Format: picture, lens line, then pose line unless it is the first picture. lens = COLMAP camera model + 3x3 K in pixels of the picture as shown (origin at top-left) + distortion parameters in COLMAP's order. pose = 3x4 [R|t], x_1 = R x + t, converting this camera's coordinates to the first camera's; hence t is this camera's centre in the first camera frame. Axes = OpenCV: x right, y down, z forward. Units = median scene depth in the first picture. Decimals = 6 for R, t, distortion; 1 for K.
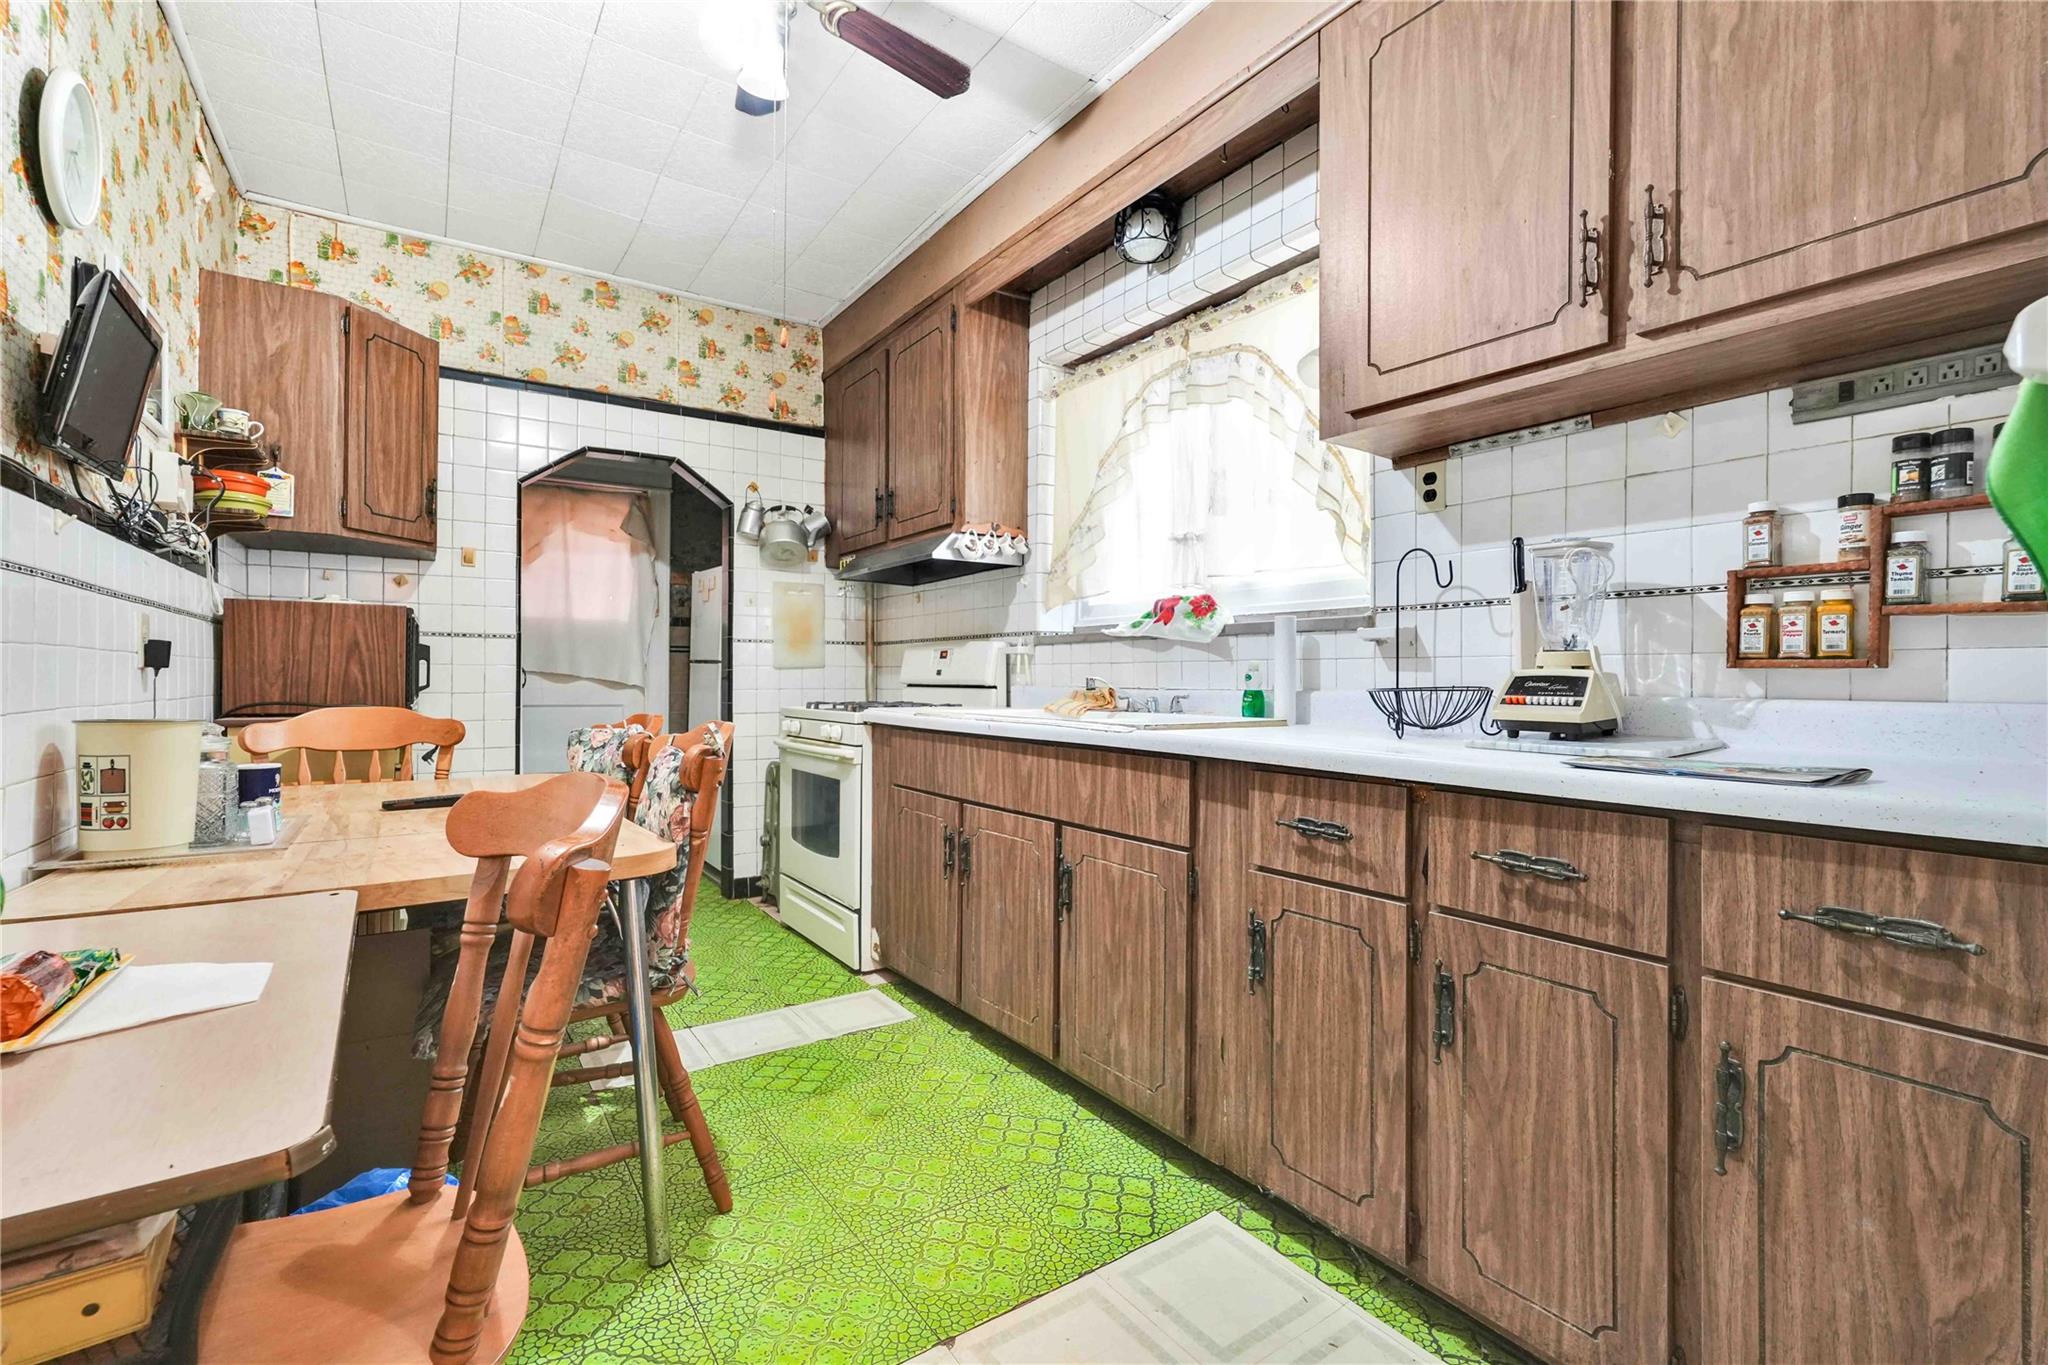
lens RADIAL K [[900.2, 0, 1024.0], [0, 900.2, 682.5], [0, 0, 1]] dist [-0.020632, 0.009562]
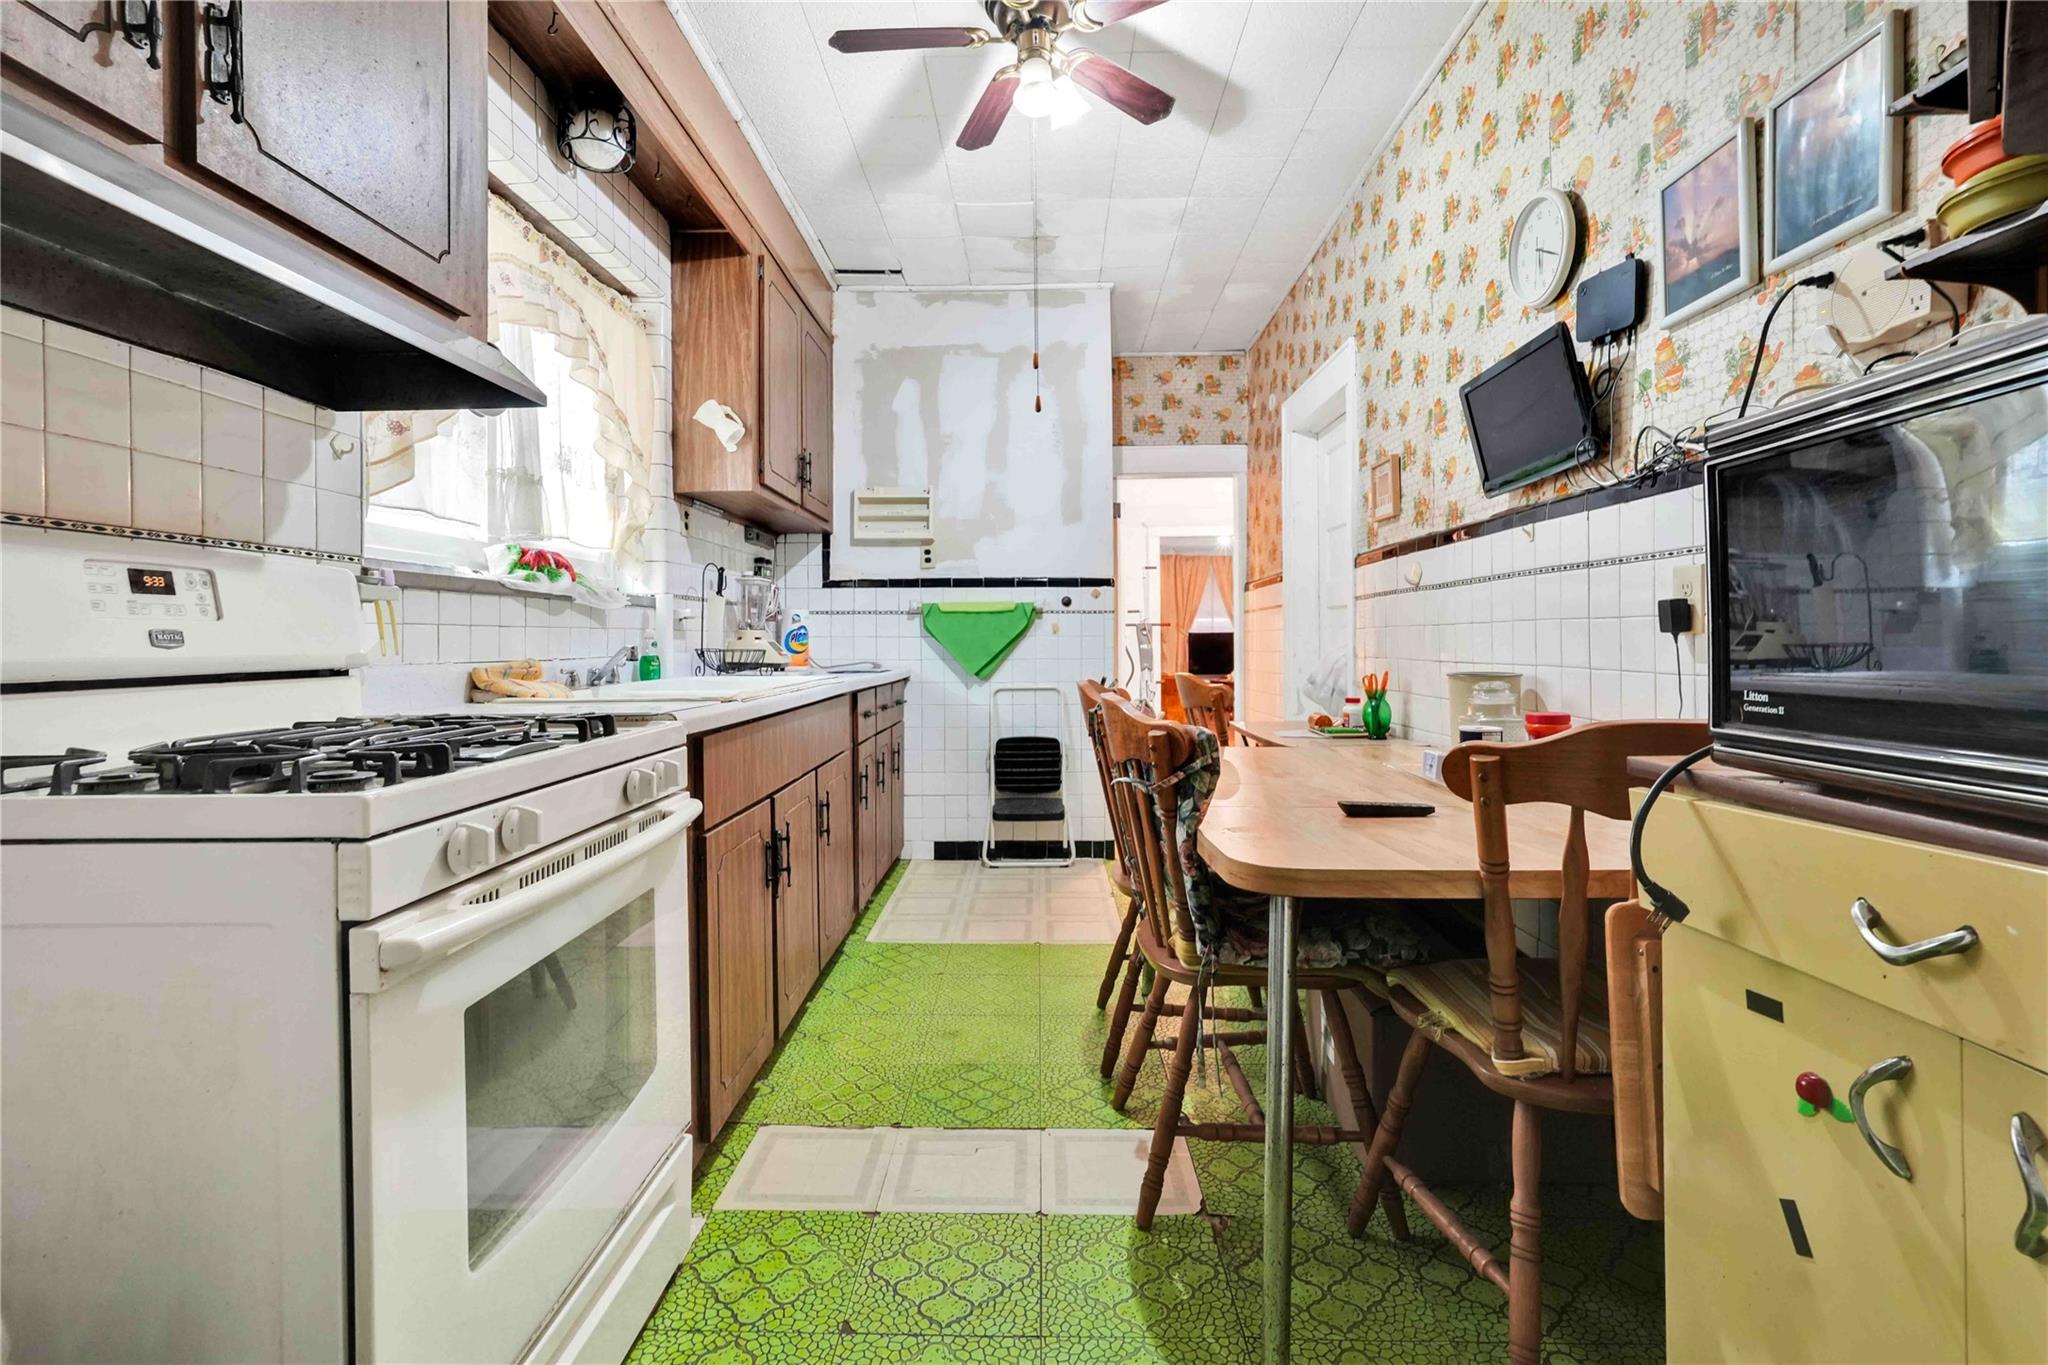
lens RADIAL K [[900.2, 0, 1024.0], [0, 900.2, 682.5], [0, 0, 1]] dist [-0.020632, 0.009562]
pose [[-0.810038, -0.026685, 0.585770, -0.642558], [0.007758, 0.998389, 0.056211, -0.013241], [-0.586327, 0.050078, -0.808525, 1.333162]]
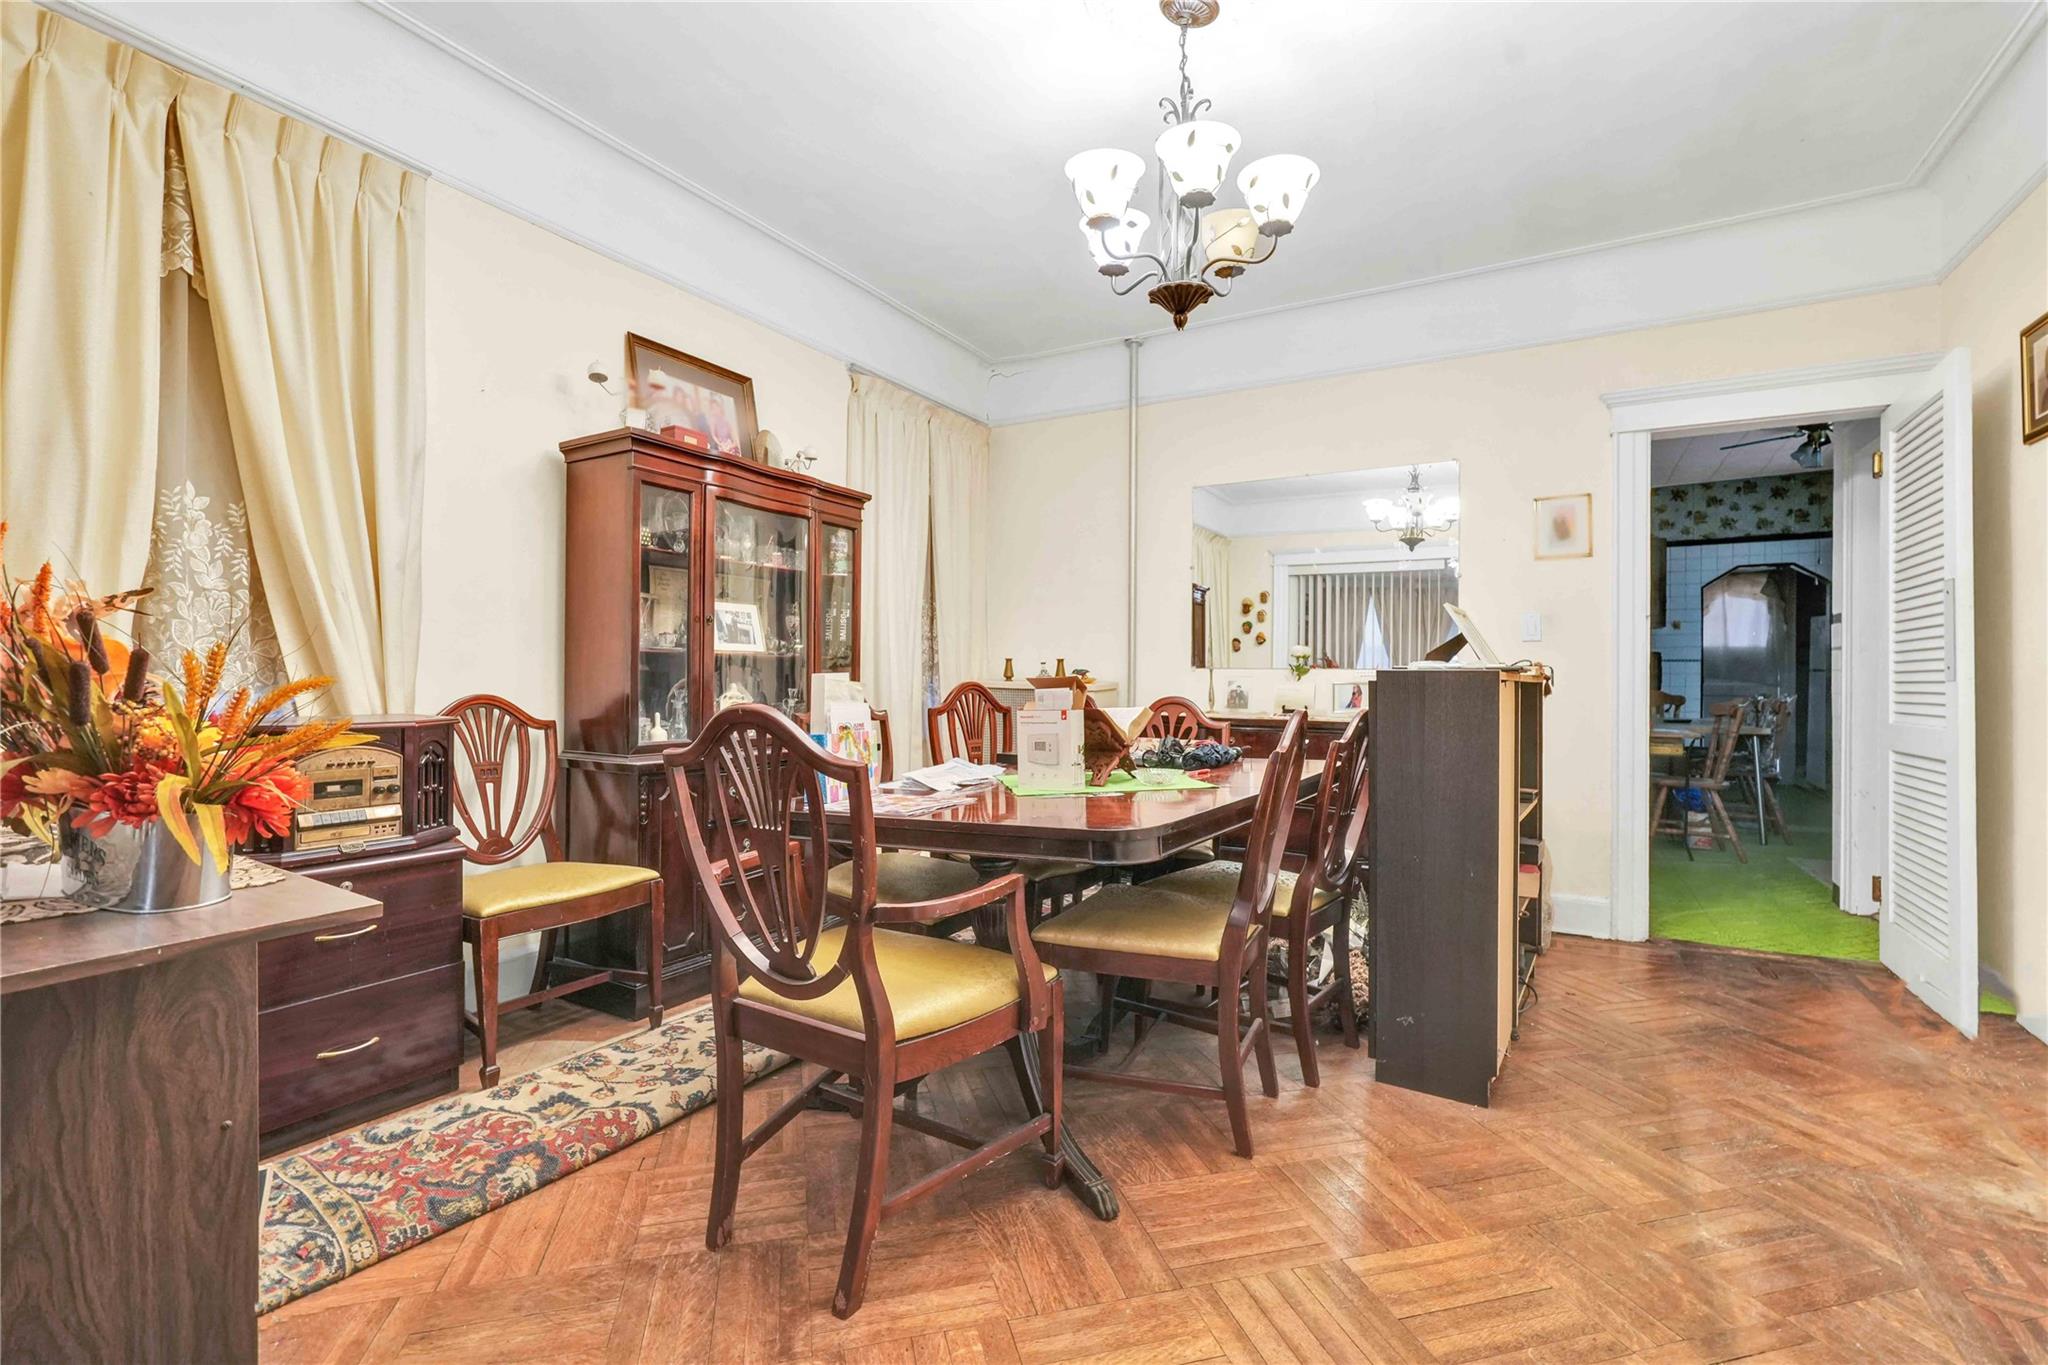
lens RADIAL K [[900.2, 0, 1024.0], [0, 900.2, 682.5], [0, 0, 1]] dist [-0.020632, 0.009562]
pose [[0.431142, -0.001437, -0.902283, 0.656640], [-0.003273, 0.999990, -0.003157, 0.010500], [0.902278, 0.004314, 0.431132, -1.372663]]
